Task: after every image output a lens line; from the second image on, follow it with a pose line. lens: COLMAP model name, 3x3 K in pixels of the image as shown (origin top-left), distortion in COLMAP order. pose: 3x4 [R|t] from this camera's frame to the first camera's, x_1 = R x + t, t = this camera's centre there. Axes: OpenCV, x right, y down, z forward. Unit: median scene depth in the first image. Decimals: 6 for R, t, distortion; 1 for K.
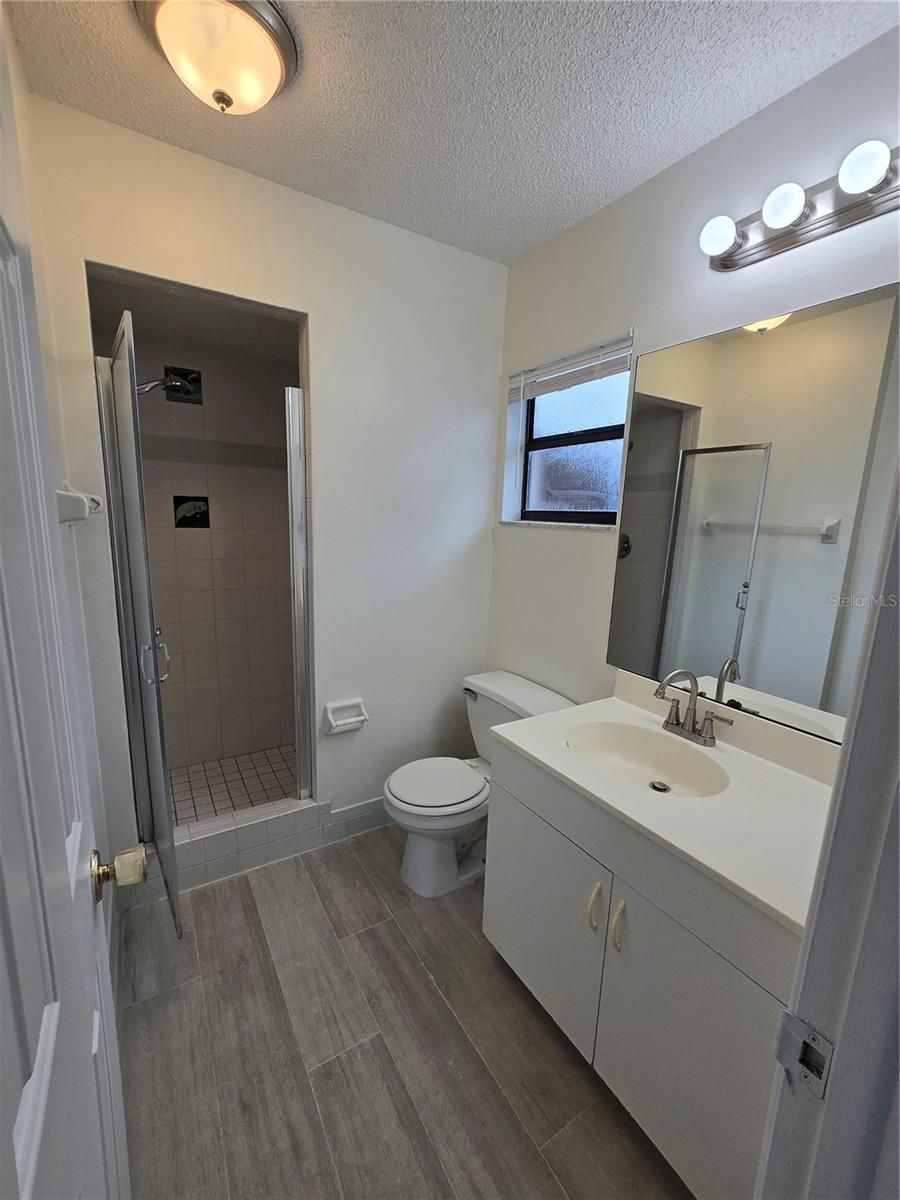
lens RADIAL K [[489.7, 0, 444.4], [0, 489.7, 601.3], [0, 0, 1]] dist [-0.002332, 0.000662]
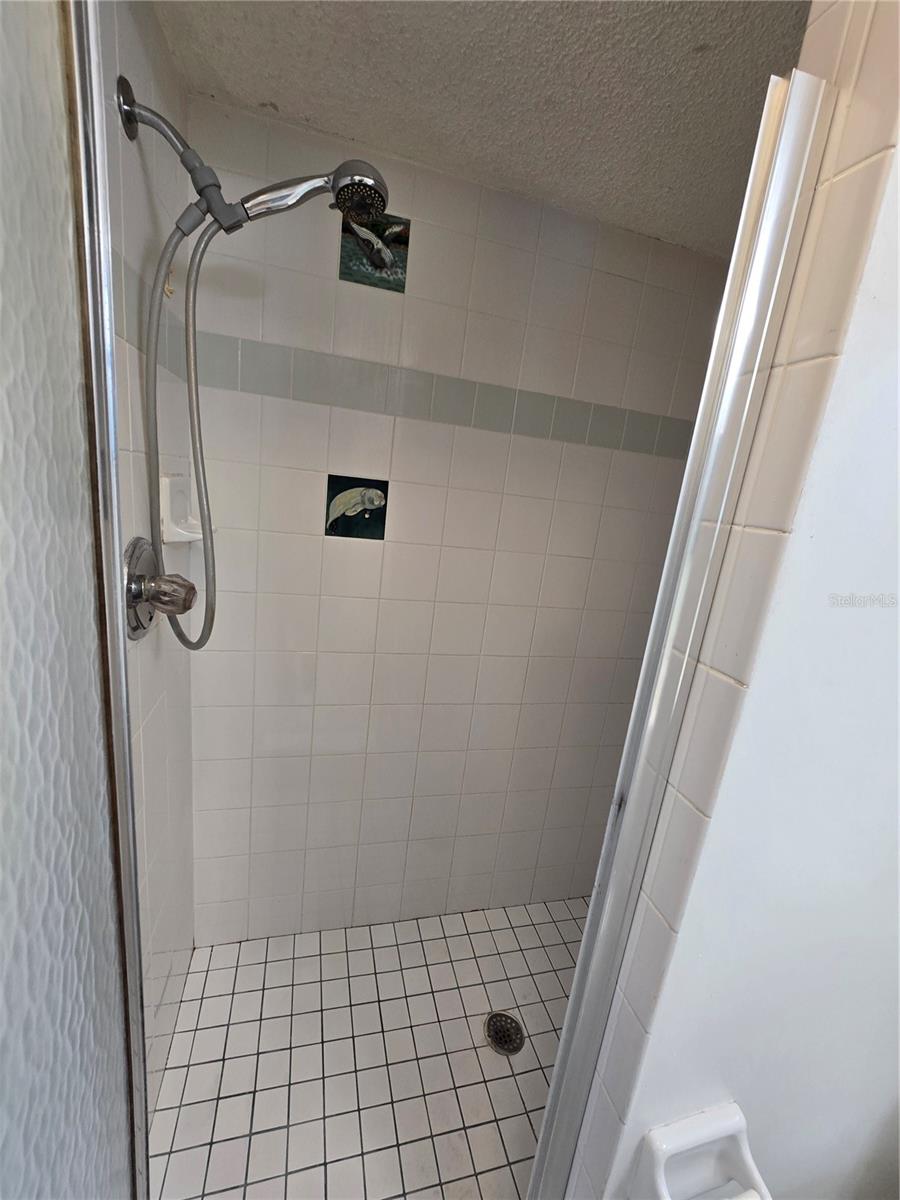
lens RADIAL K [[489.7, 0, 444.4], [0, 489.7, 601.3], [0, 0, 1]] dist [-0.002332, 0.000662]
pose [[0.953532, 0.143313, -0.265025, -0.274102], [-0.134895, 0.989608, 0.049797, -0.122559], [0.269407, -0.011732, 0.962955, 0.519870]]
